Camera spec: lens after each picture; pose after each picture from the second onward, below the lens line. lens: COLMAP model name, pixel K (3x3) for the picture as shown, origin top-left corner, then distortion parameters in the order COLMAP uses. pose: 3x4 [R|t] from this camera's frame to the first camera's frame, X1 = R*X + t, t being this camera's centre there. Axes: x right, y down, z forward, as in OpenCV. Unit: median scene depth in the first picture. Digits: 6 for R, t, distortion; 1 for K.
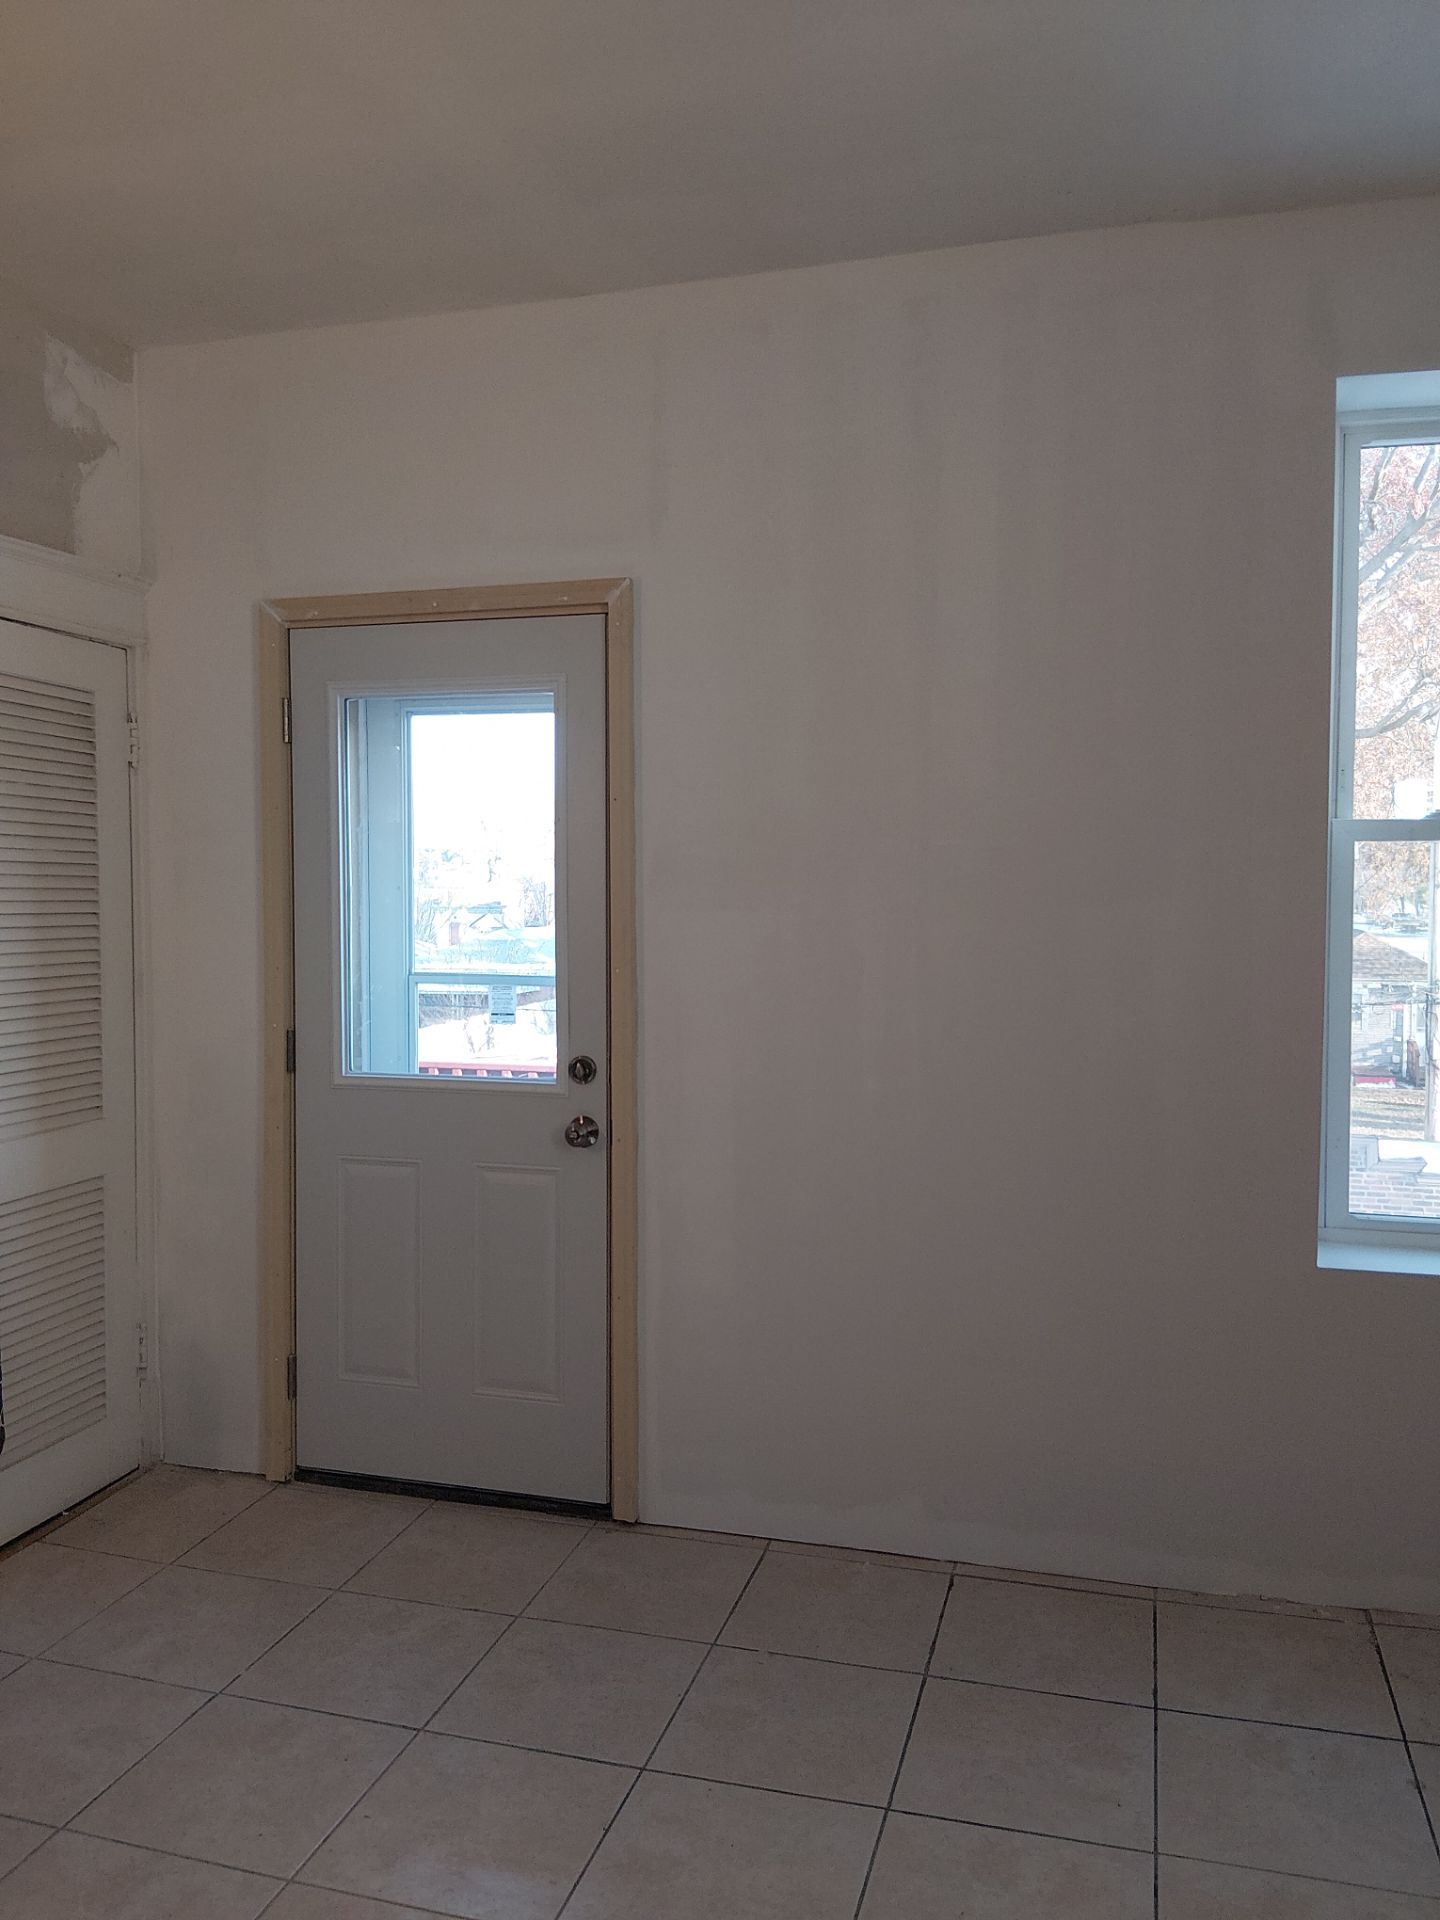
lens RADIAL K [[1443.0, 0, 713.5], [0, 1443.0, 946.1], [0, 0, 1]] dist [0.131472, -0.223777]
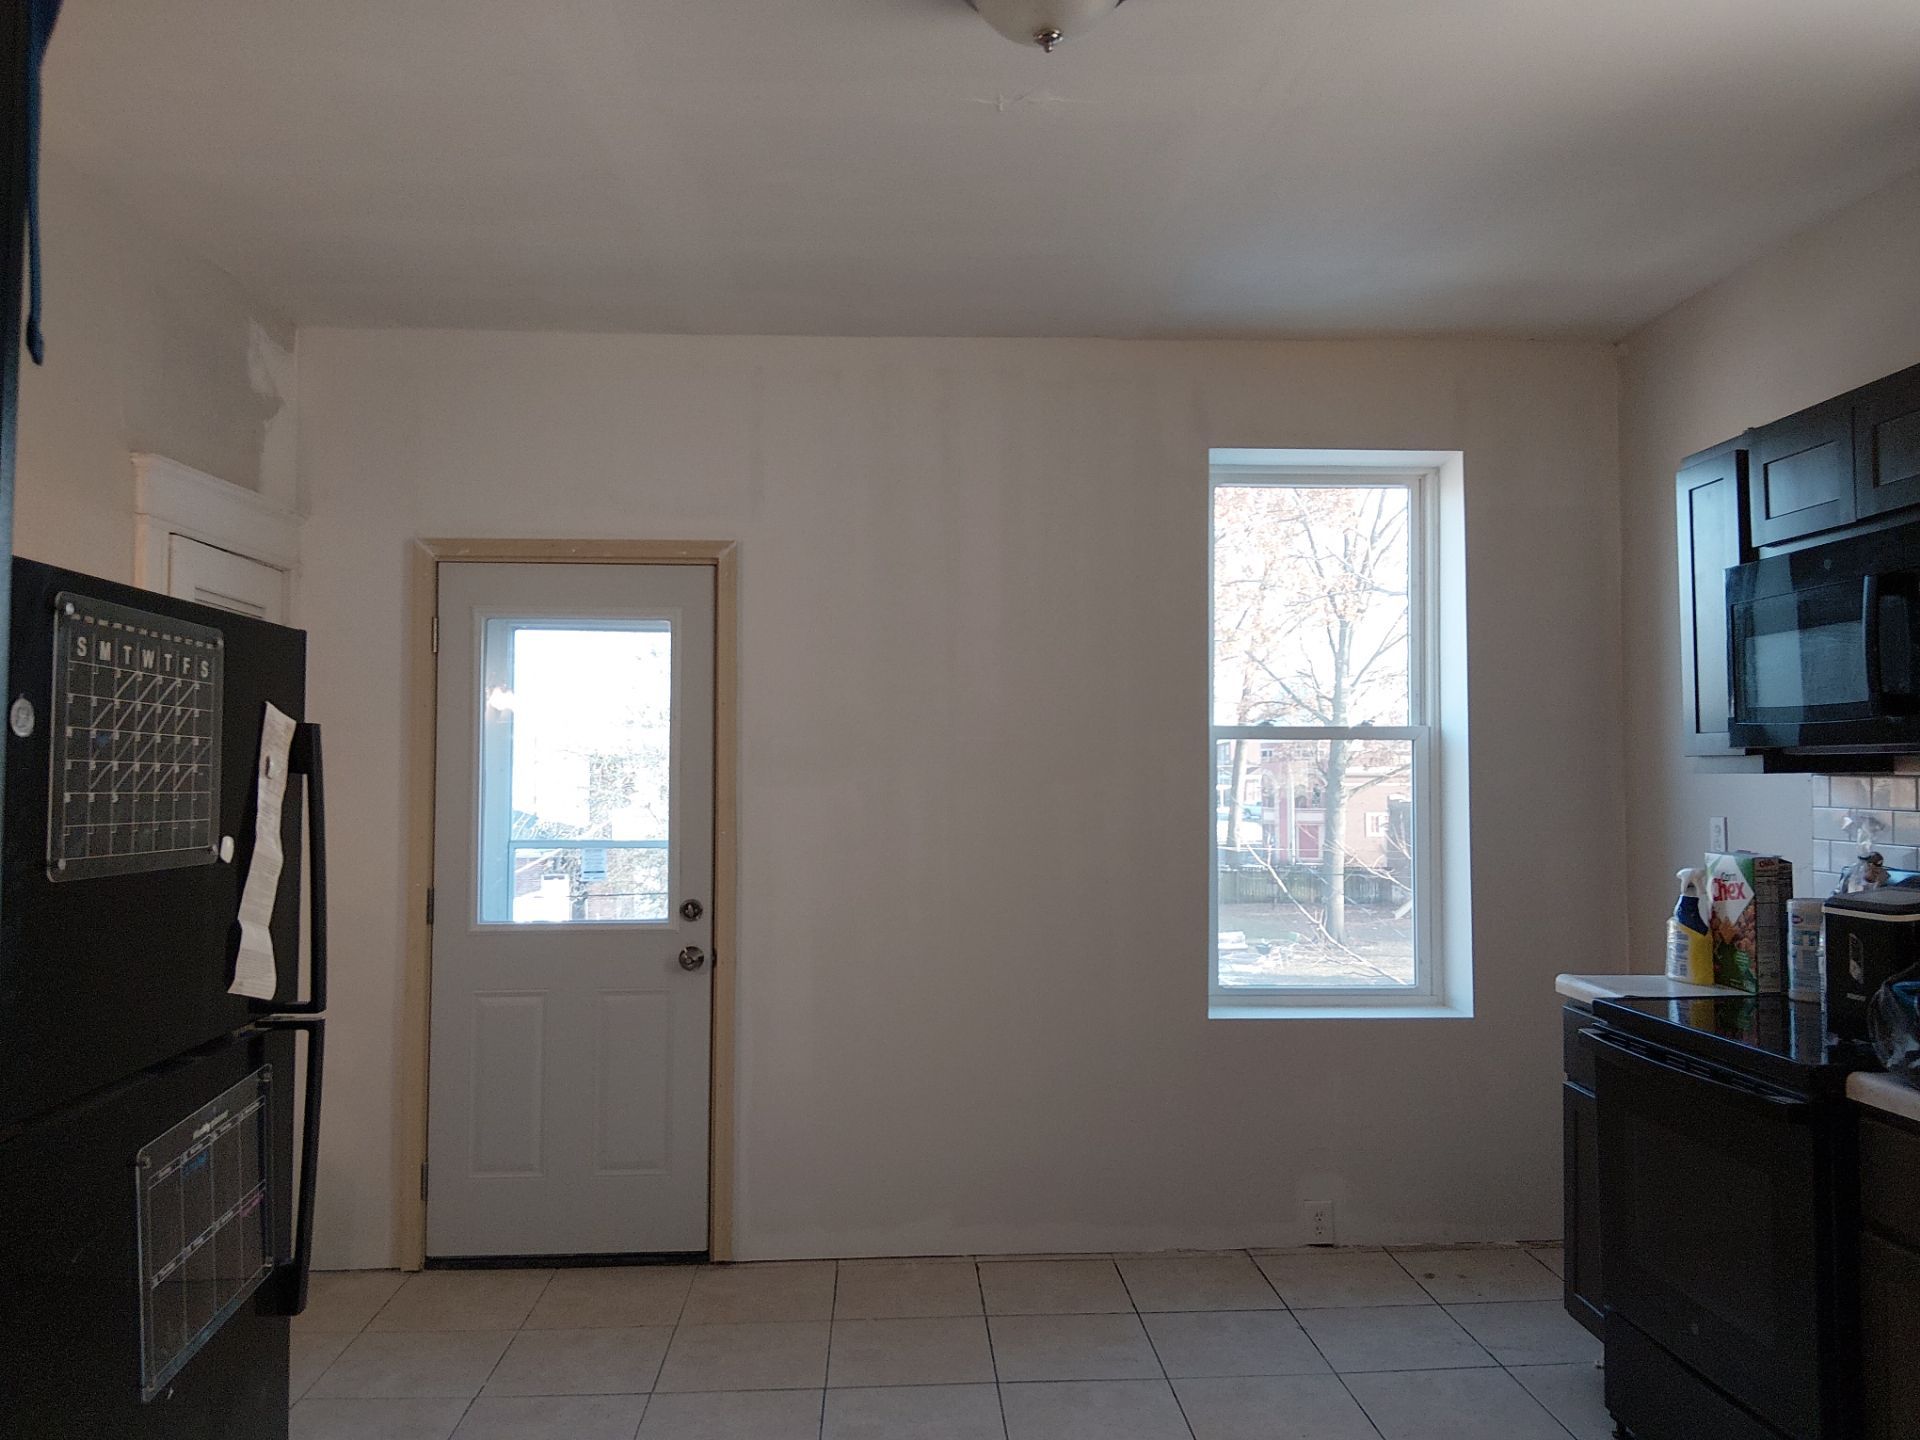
lens RADIAL K [[1443.0, 0, 942.8], [0, 1443.0, 736.8], [0, 0, 1]] dist [0.131472, -0.223777]
pose [[0.945875, 0.006024, 0.324474, -0.300322], [0.013767, 0.998183, -0.058663, 0.009538], [-0.324238, 0.059955, 0.944074, -0.311329]]
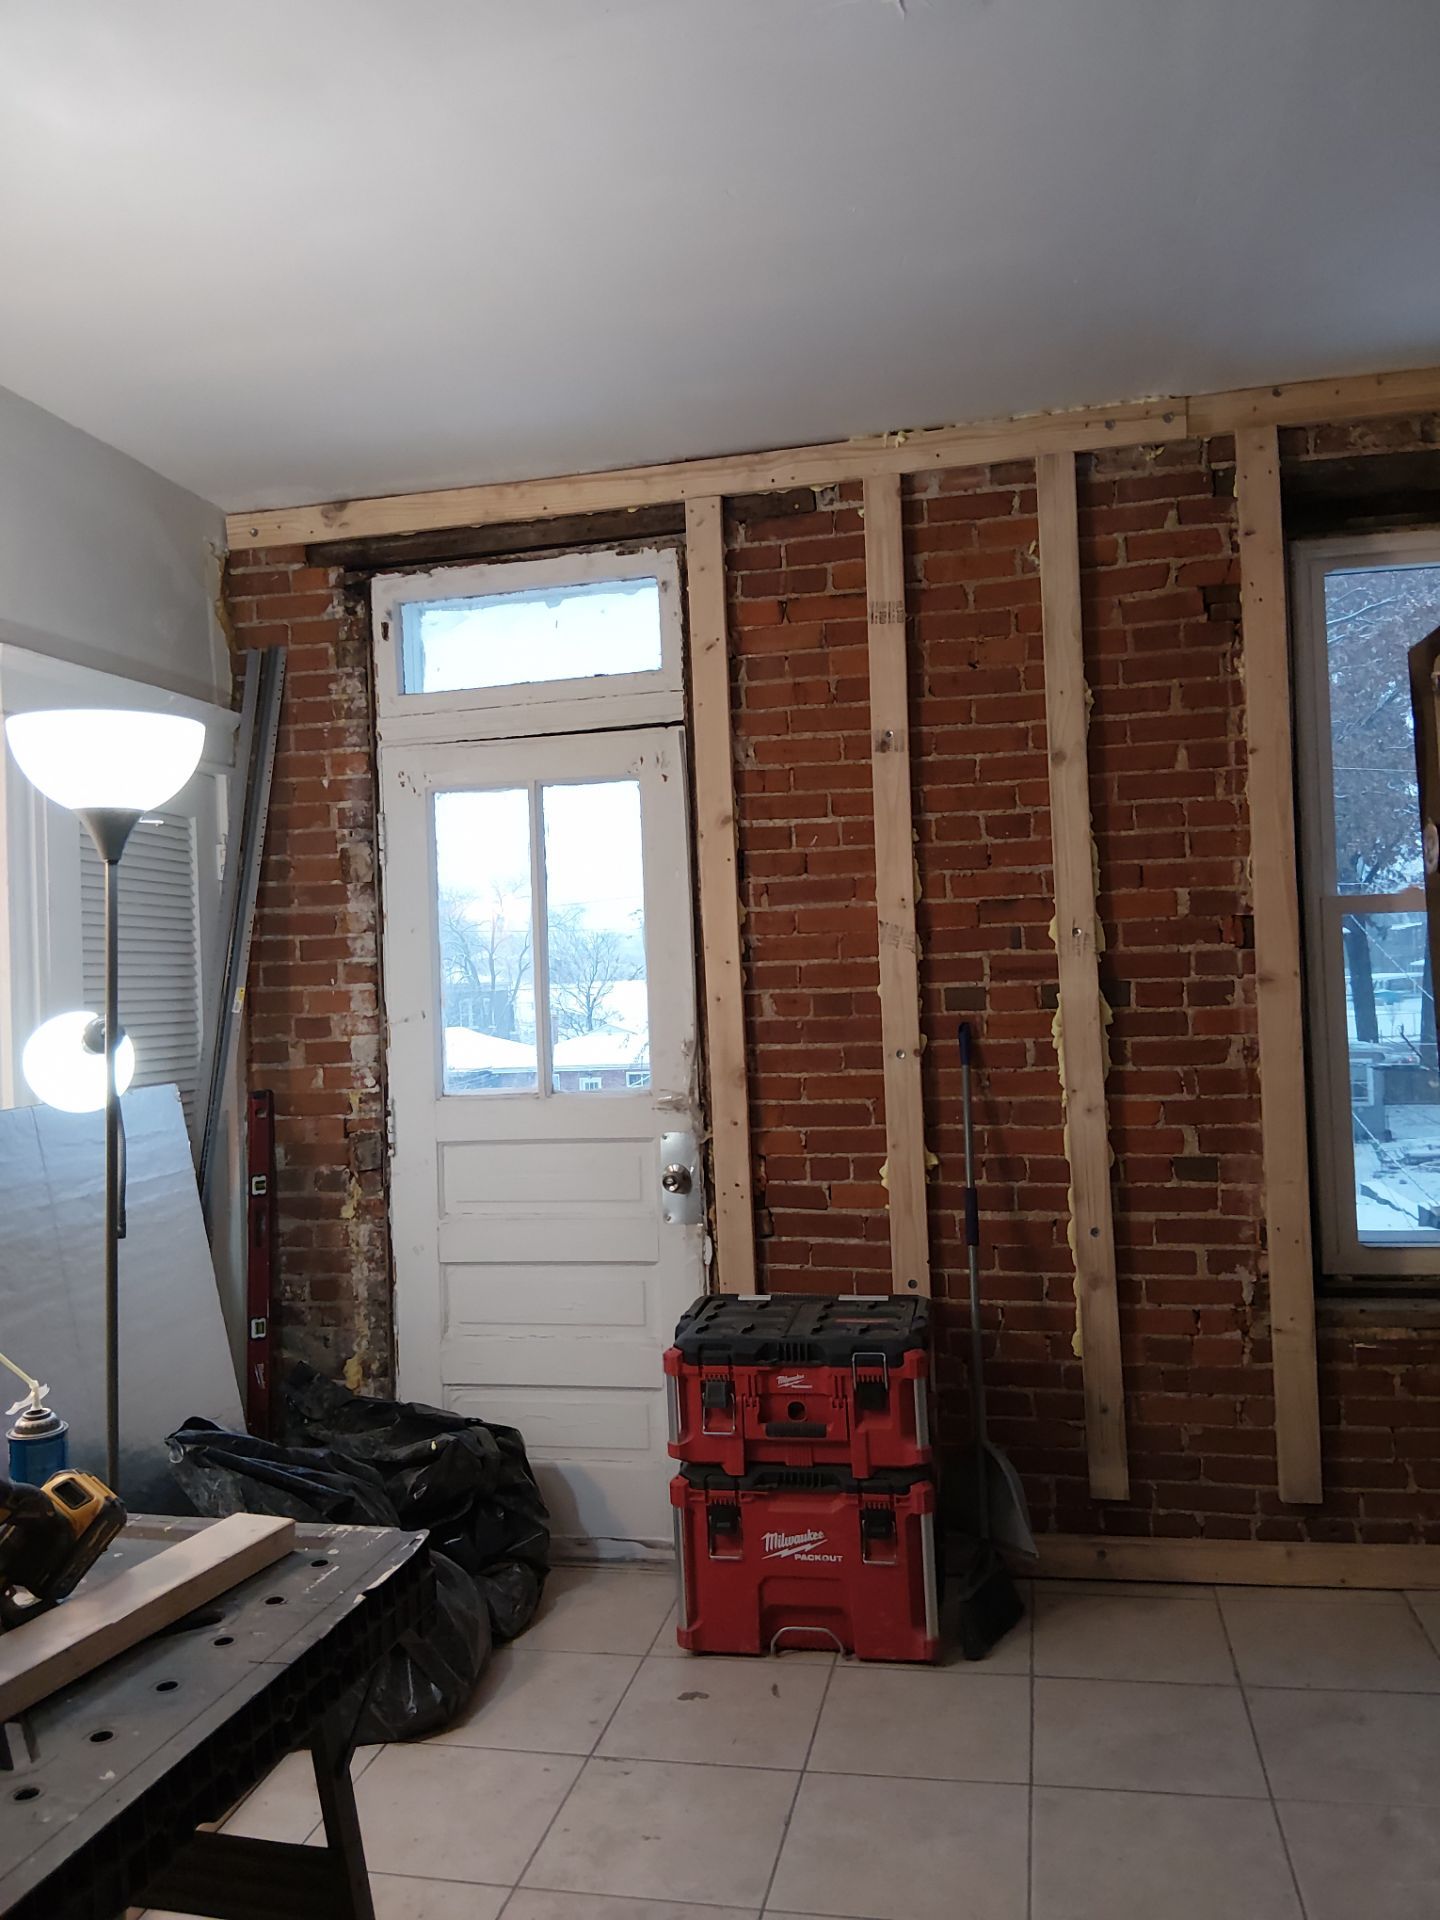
lens RADIAL K [[1443.0, 0, 713.5], [0, 1443.0, 946.1], [0, 0, 1]] dist [0.131472, -0.223777]
pose [[0.996587, -0.039110, 0.072698, -0.125375], [0.043687, 0.997090, -0.062480, 0.004294], [-0.070043, 0.065443, 0.995395, -0.100575]]
